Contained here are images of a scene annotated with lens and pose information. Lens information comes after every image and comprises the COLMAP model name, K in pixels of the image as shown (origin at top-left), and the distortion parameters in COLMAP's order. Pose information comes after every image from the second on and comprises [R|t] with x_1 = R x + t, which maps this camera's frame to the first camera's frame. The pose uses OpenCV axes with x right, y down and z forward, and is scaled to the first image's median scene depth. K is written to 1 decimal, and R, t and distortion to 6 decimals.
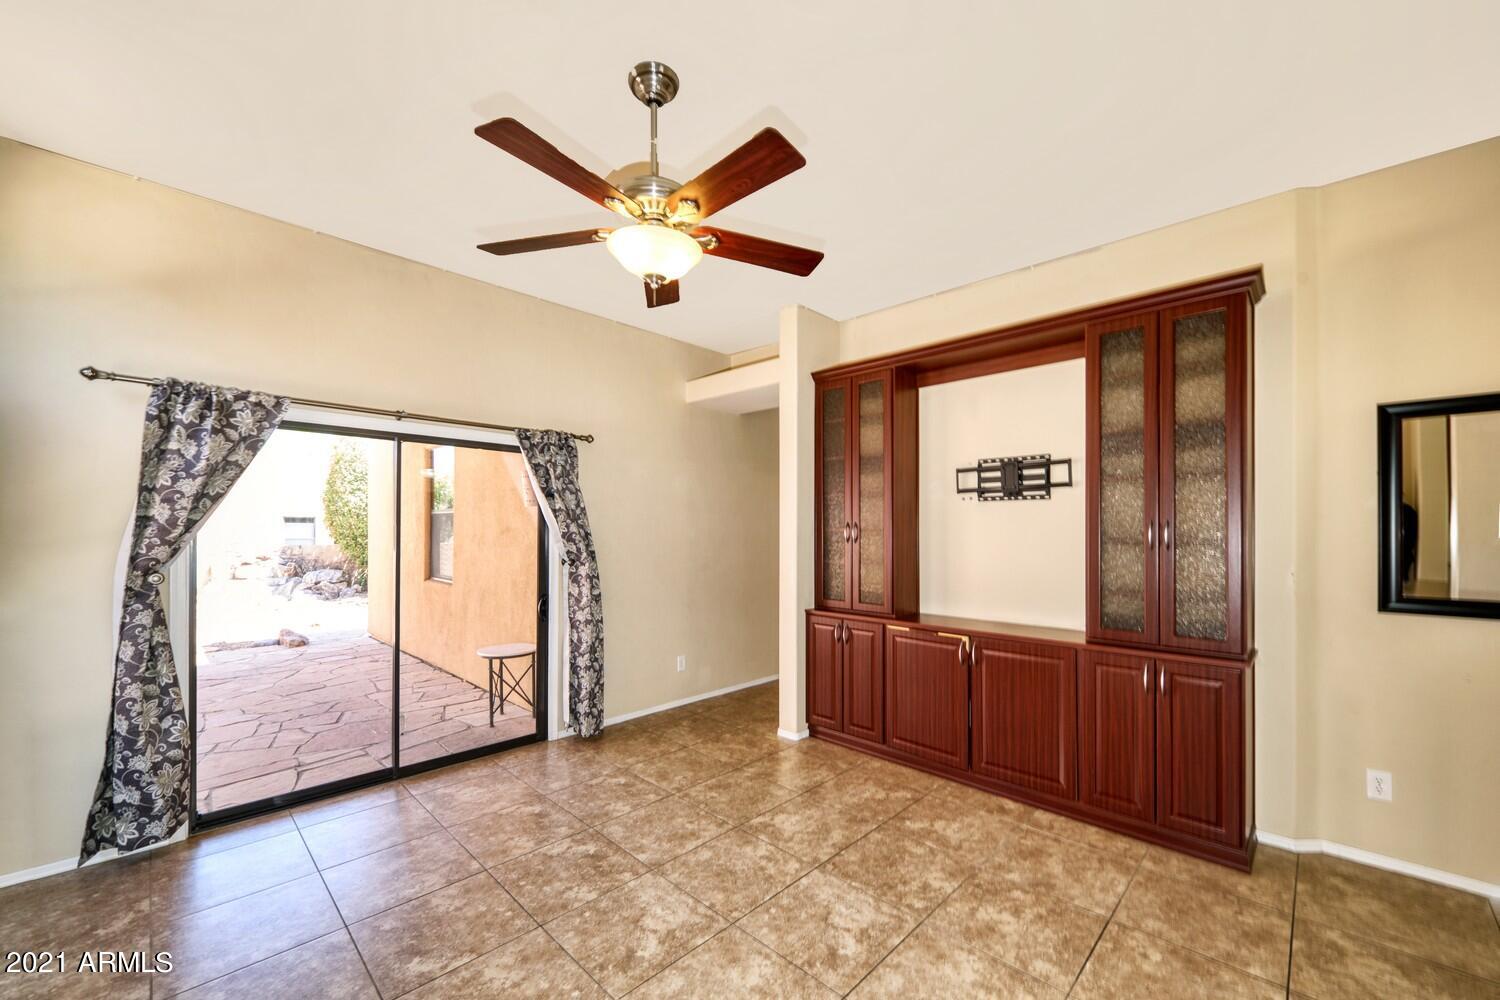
lens RADIAL K [[609.2, 0, 699.5], [0, 609.2, 527.0], [0, 0, 1]] dist [0.002130, -0.002696]
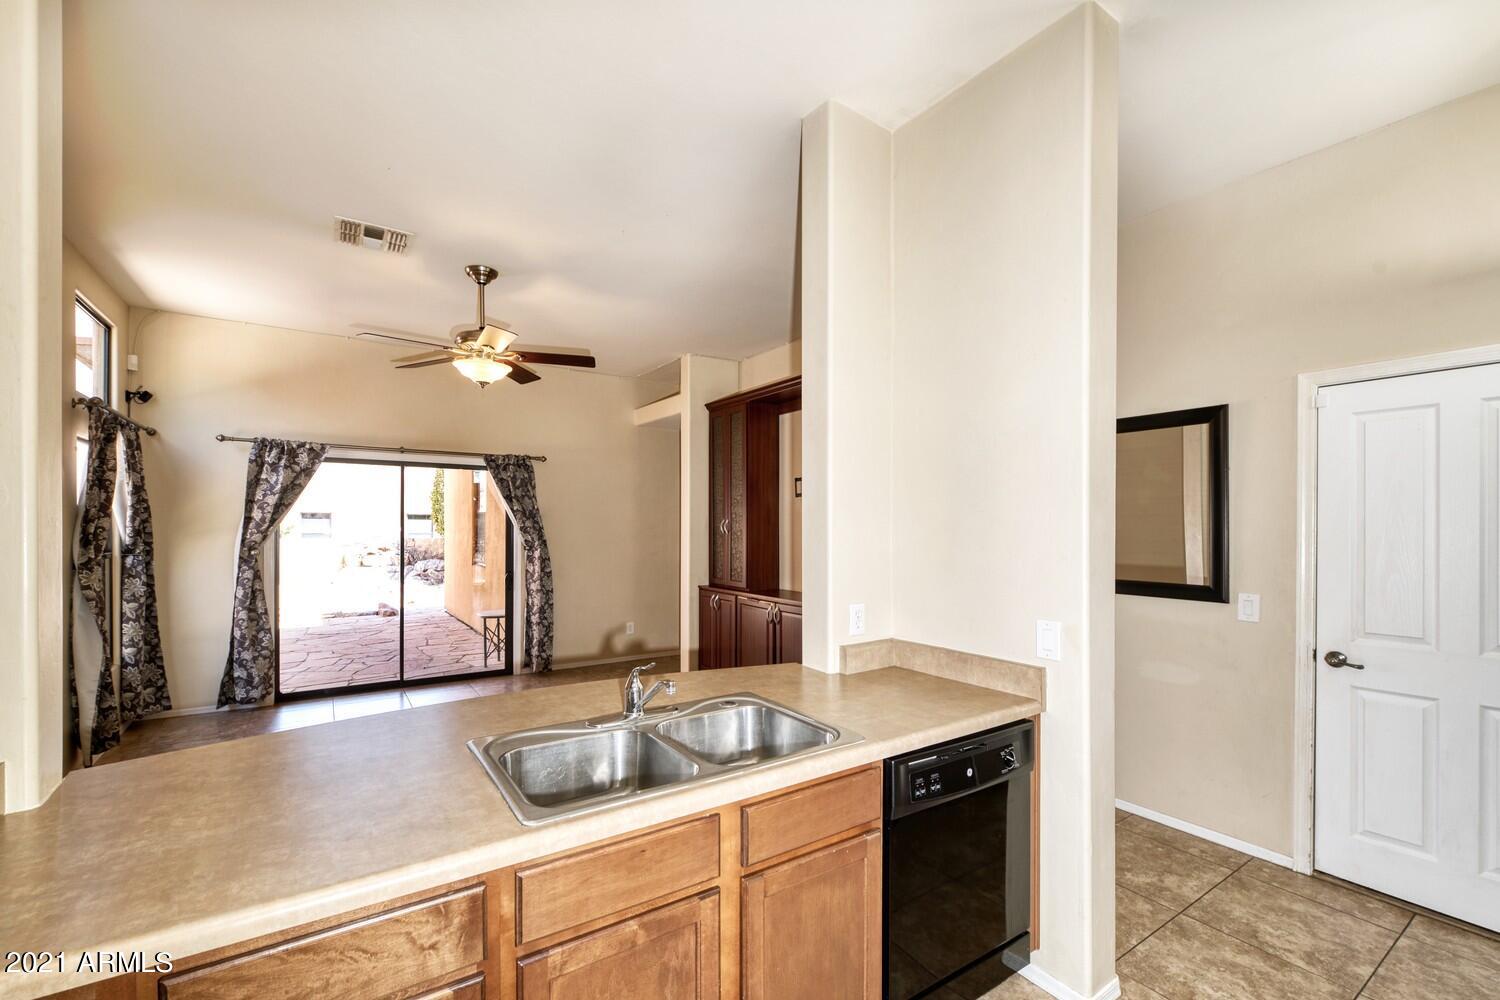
lens RADIAL K [[609.2, 0, 683.7], [0, 609.2, 526.3], [0, 0, 1]] dist [0.002130, -0.002696]
pose [[0.982879, 0.000703, -0.184253, 0.599870], [0.000450, 0.999981, 0.006211, -0.000437], [0.184253, -0.006188, 0.982859, -0.463043]]
